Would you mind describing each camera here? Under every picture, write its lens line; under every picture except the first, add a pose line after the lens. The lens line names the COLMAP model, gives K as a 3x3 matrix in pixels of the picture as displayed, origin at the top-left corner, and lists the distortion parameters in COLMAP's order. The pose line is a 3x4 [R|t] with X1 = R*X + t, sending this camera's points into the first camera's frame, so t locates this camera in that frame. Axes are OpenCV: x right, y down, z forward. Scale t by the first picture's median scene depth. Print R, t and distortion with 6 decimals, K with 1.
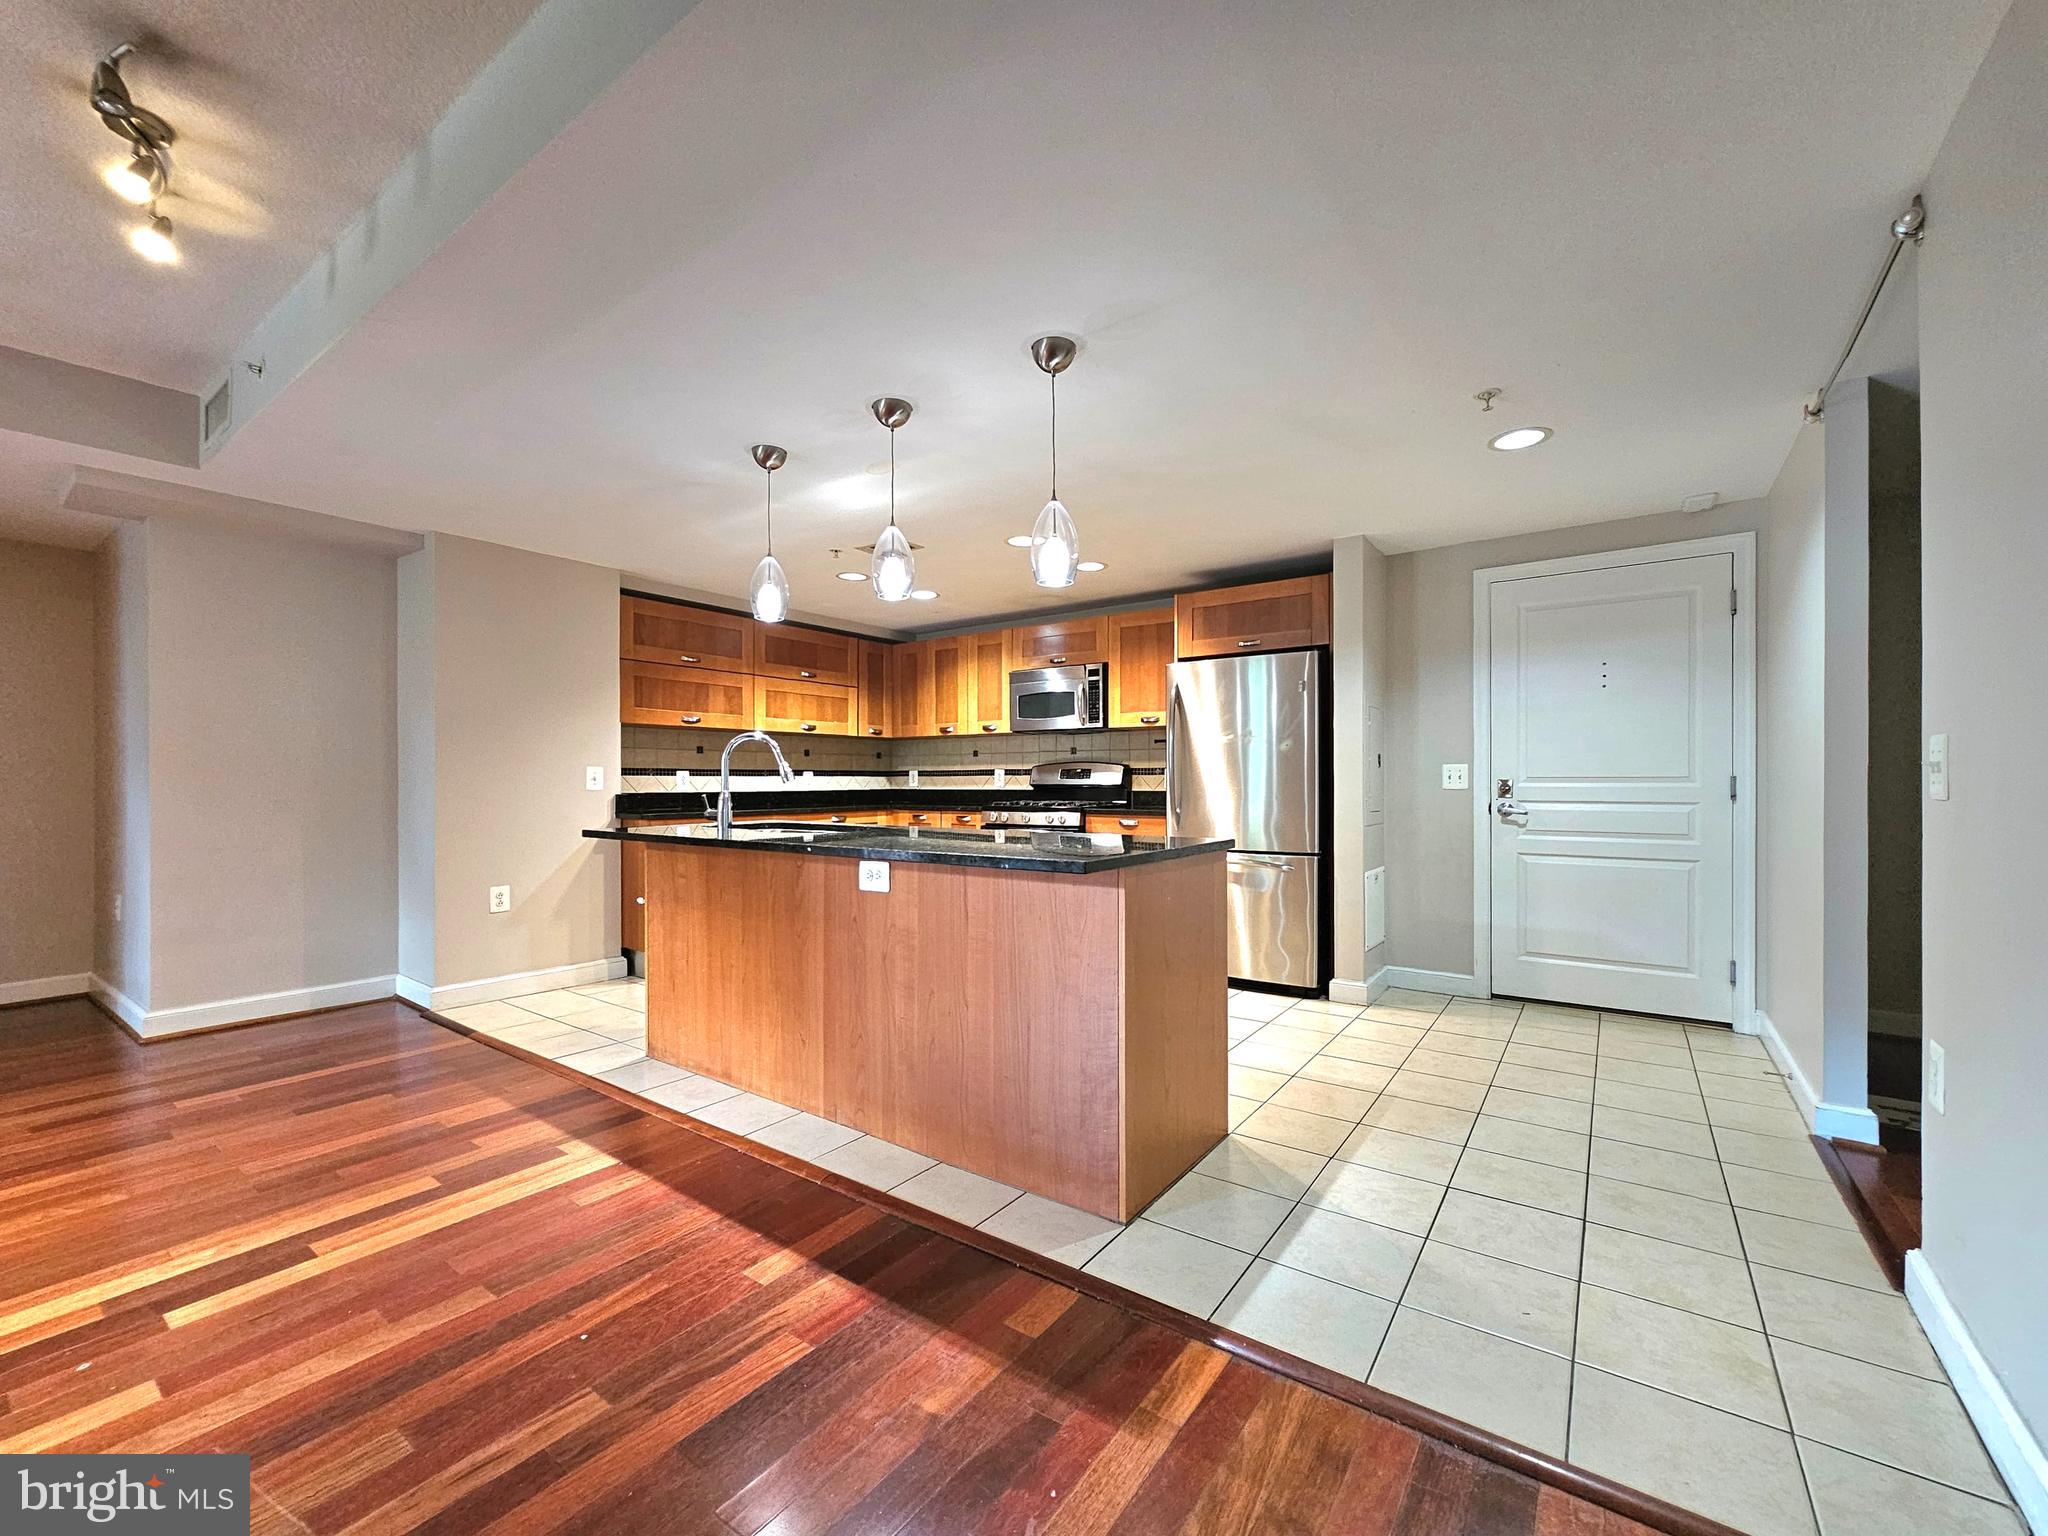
lens RADIAL K [[840.2, 0, 1035.5], [0, 840.2, 784.8], [0, 0, 1]] dist [-0.002195, 0.000438]
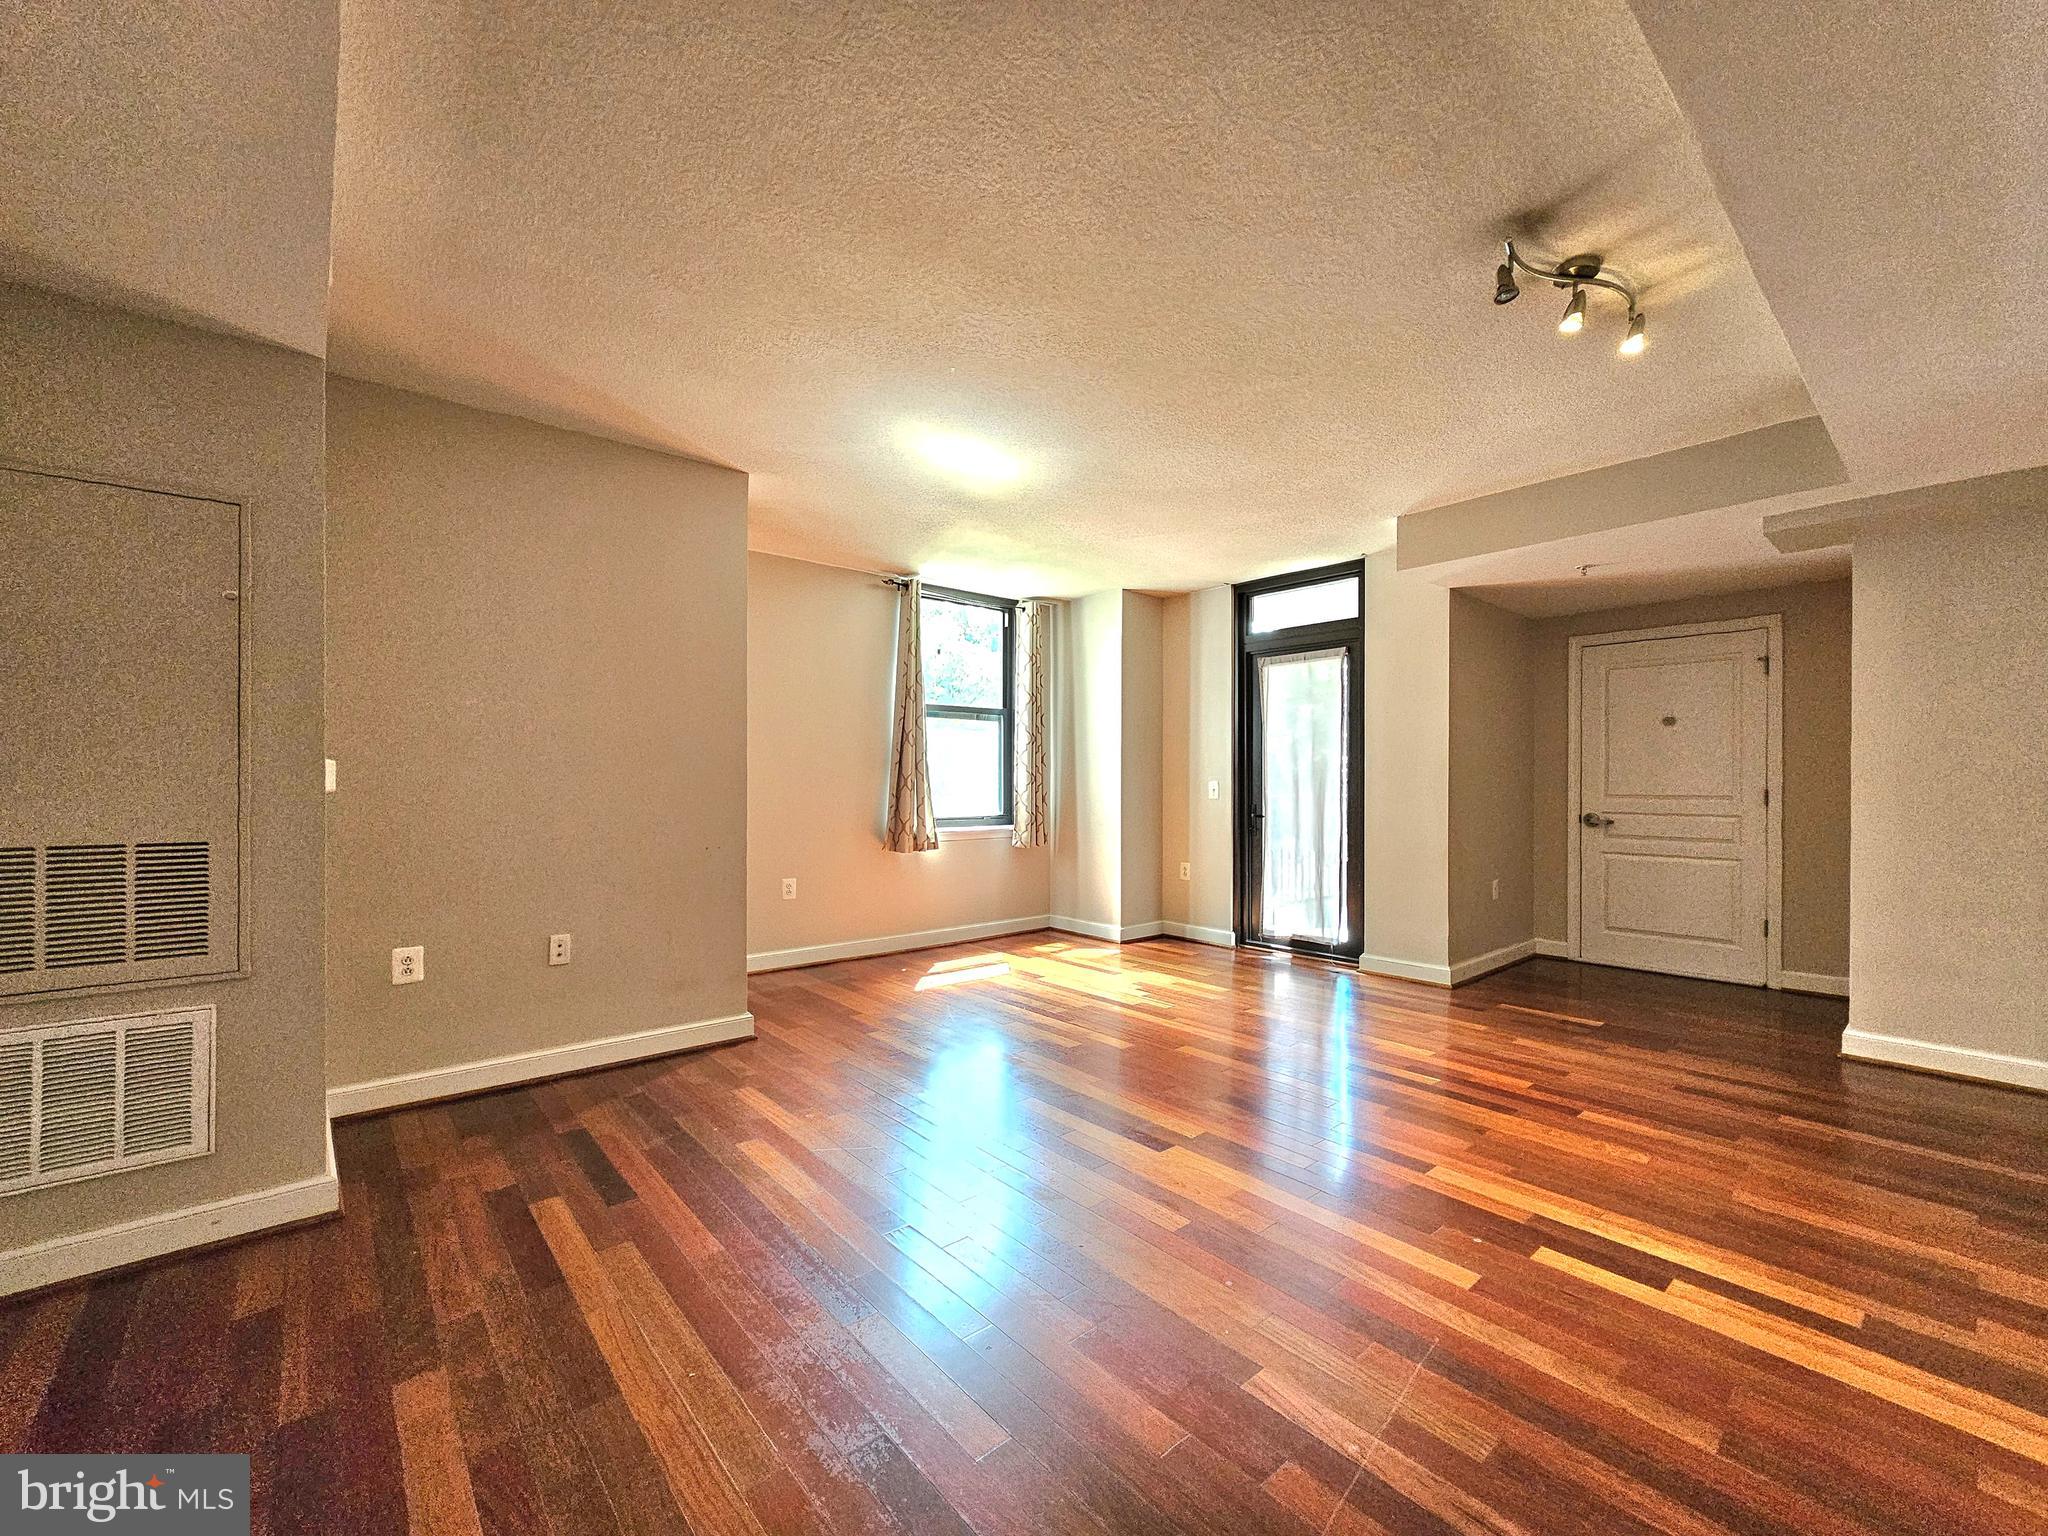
lens RADIAL K [[839.0, 0, 1015.1], [0, 839.0, 781.5], [0, 0, 1]] dist [0.001619, 0.000714]
pose [[-0.250829, -0.000032, -0.968031, 0.127690], [-0.005736, 0.999982, 0.001453, -0.017193], [0.968014, 0.005918, -0.250825, 0.208179]]
